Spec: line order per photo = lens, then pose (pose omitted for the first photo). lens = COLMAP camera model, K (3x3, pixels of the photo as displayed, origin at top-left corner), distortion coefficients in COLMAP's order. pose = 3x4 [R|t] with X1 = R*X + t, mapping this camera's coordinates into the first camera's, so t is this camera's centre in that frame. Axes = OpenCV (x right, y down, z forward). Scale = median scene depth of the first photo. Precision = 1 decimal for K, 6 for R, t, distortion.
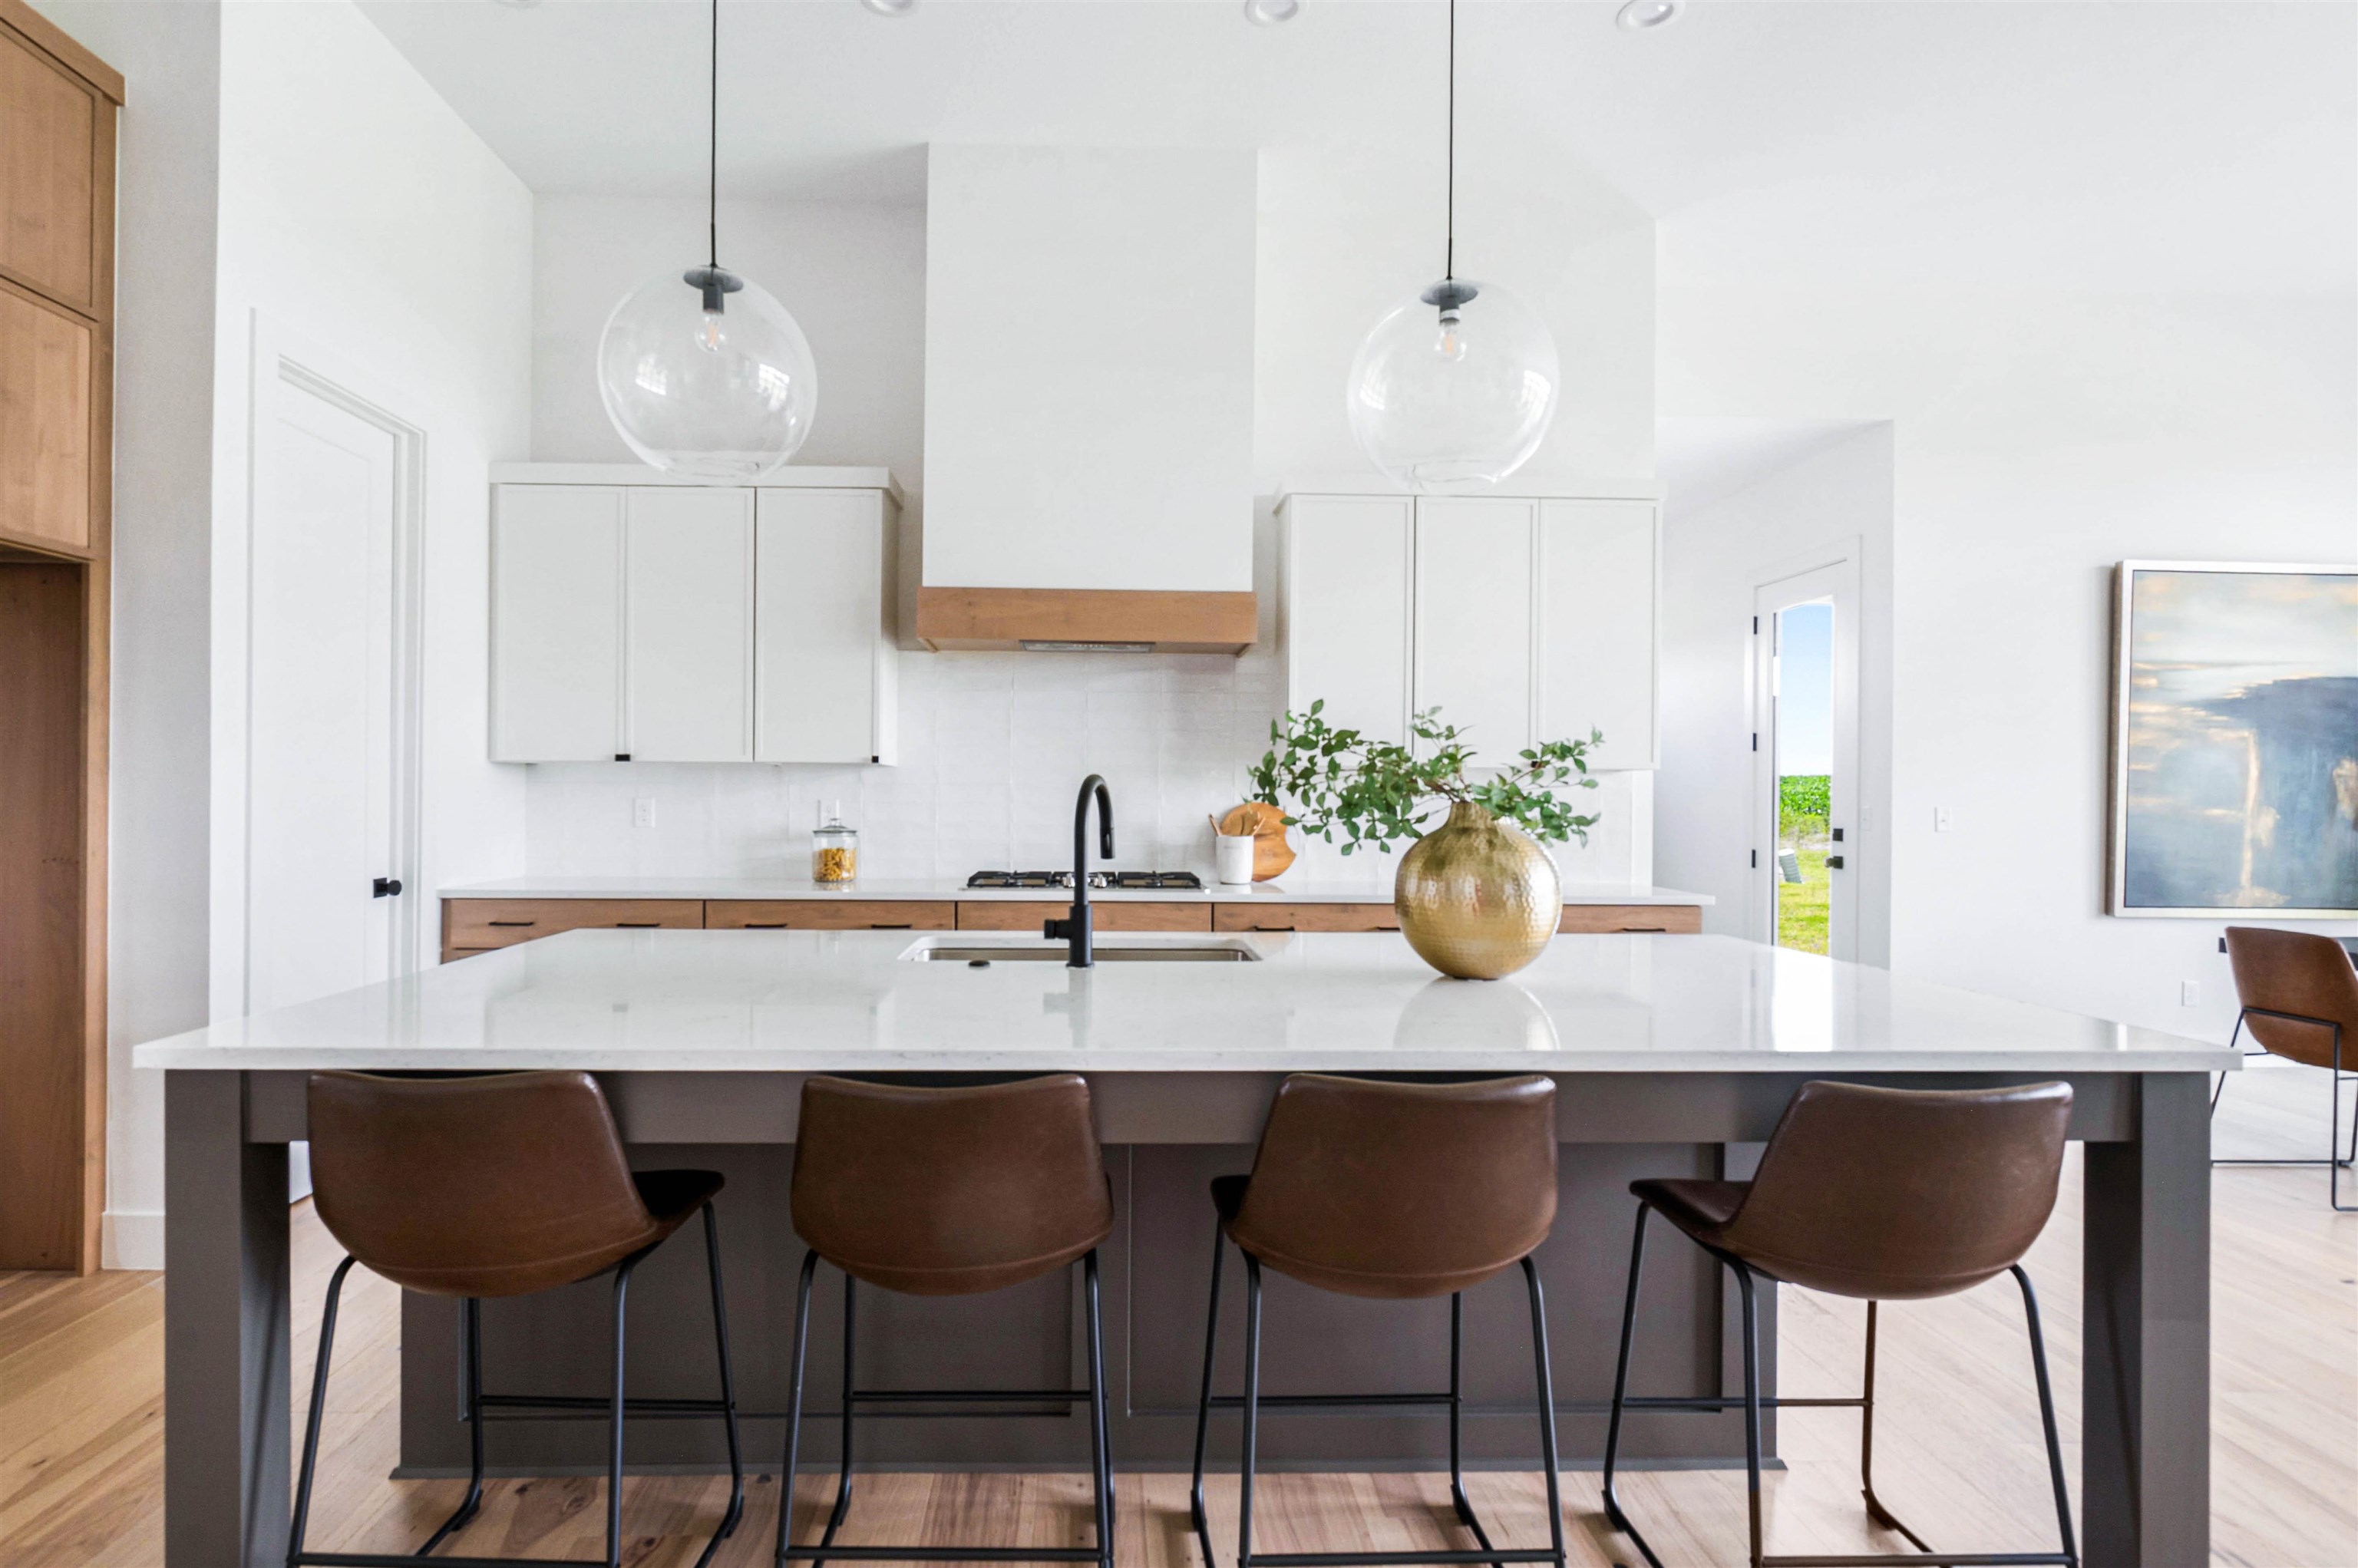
lens RADIAL K [[1190.7, 0, 1179.0], [0, 1190.7, 792.1], [0, 0, 1]] dist [0.006794, 0.001059]
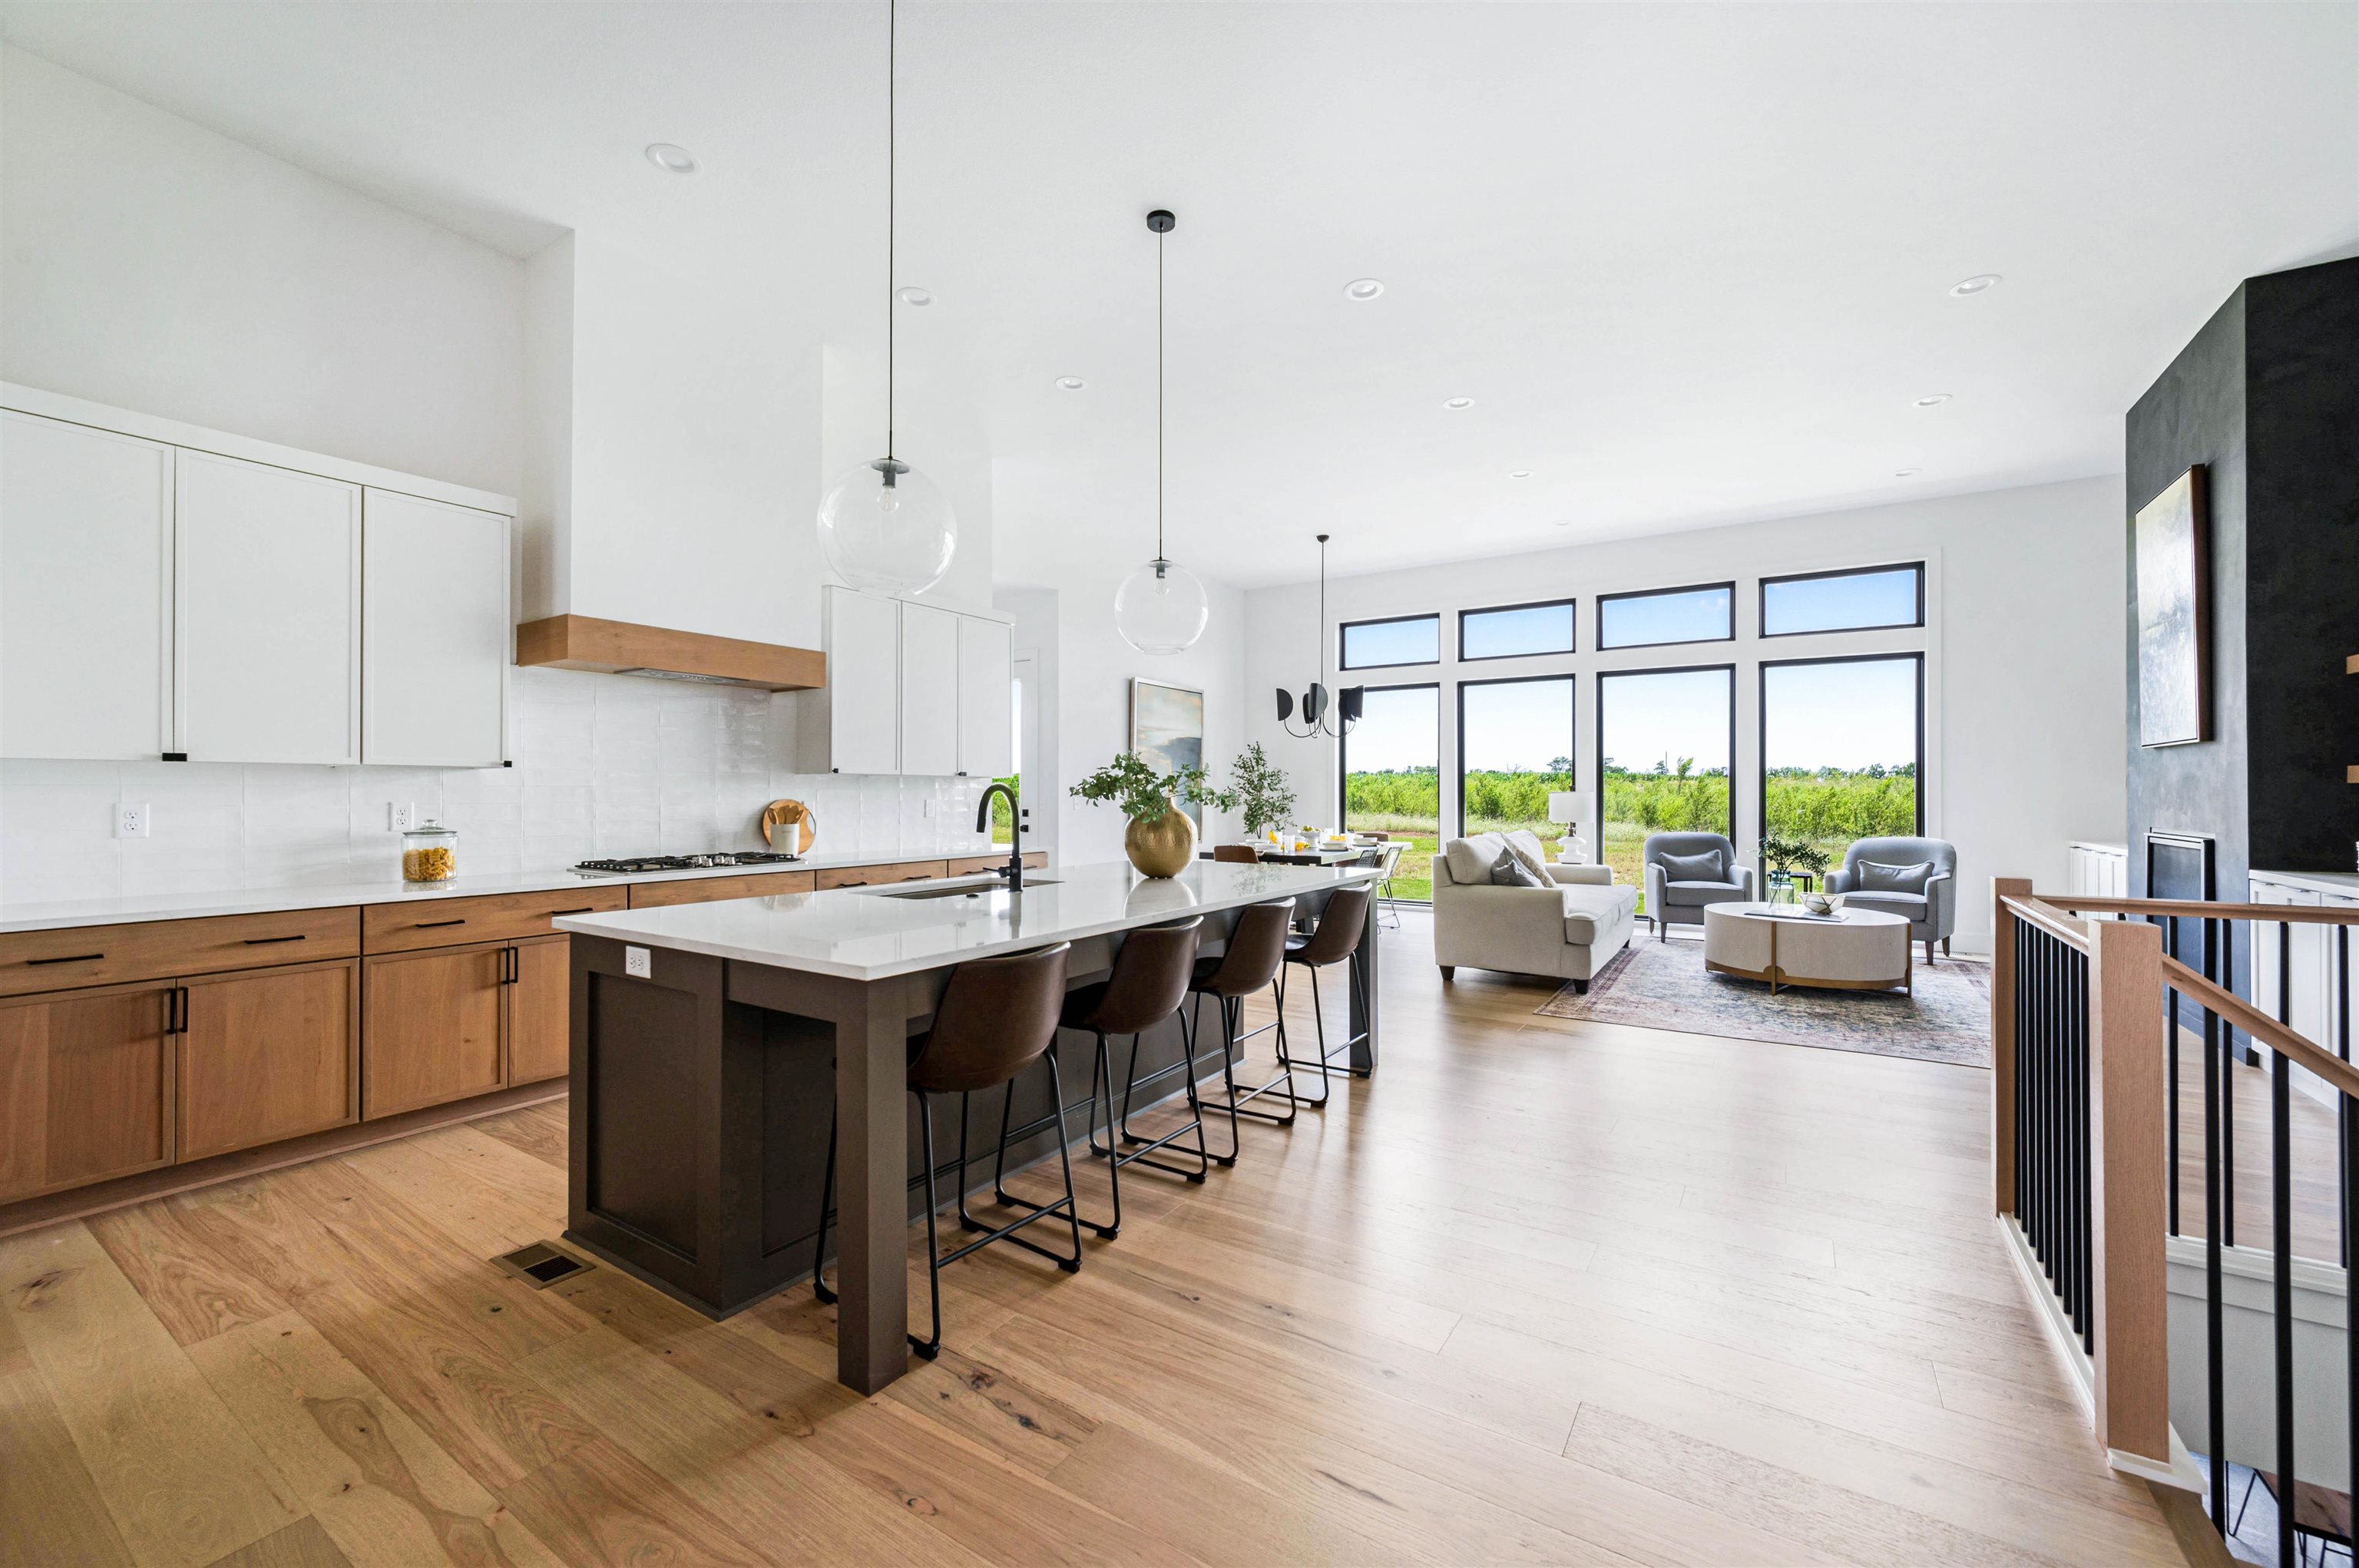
lens RADIAL K [[950.5, 0, 1174.2], [0, 950.5, 787.3], [0, 0, 1]] dist [0.000897, 0.000629]
pose [[0.575722, -0.003164, 0.817639, -0.615230], [0.003578, 0.999993, 0.001350, -0.005224], [-0.817637, 0.002148, 0.575730, -0.002896]]
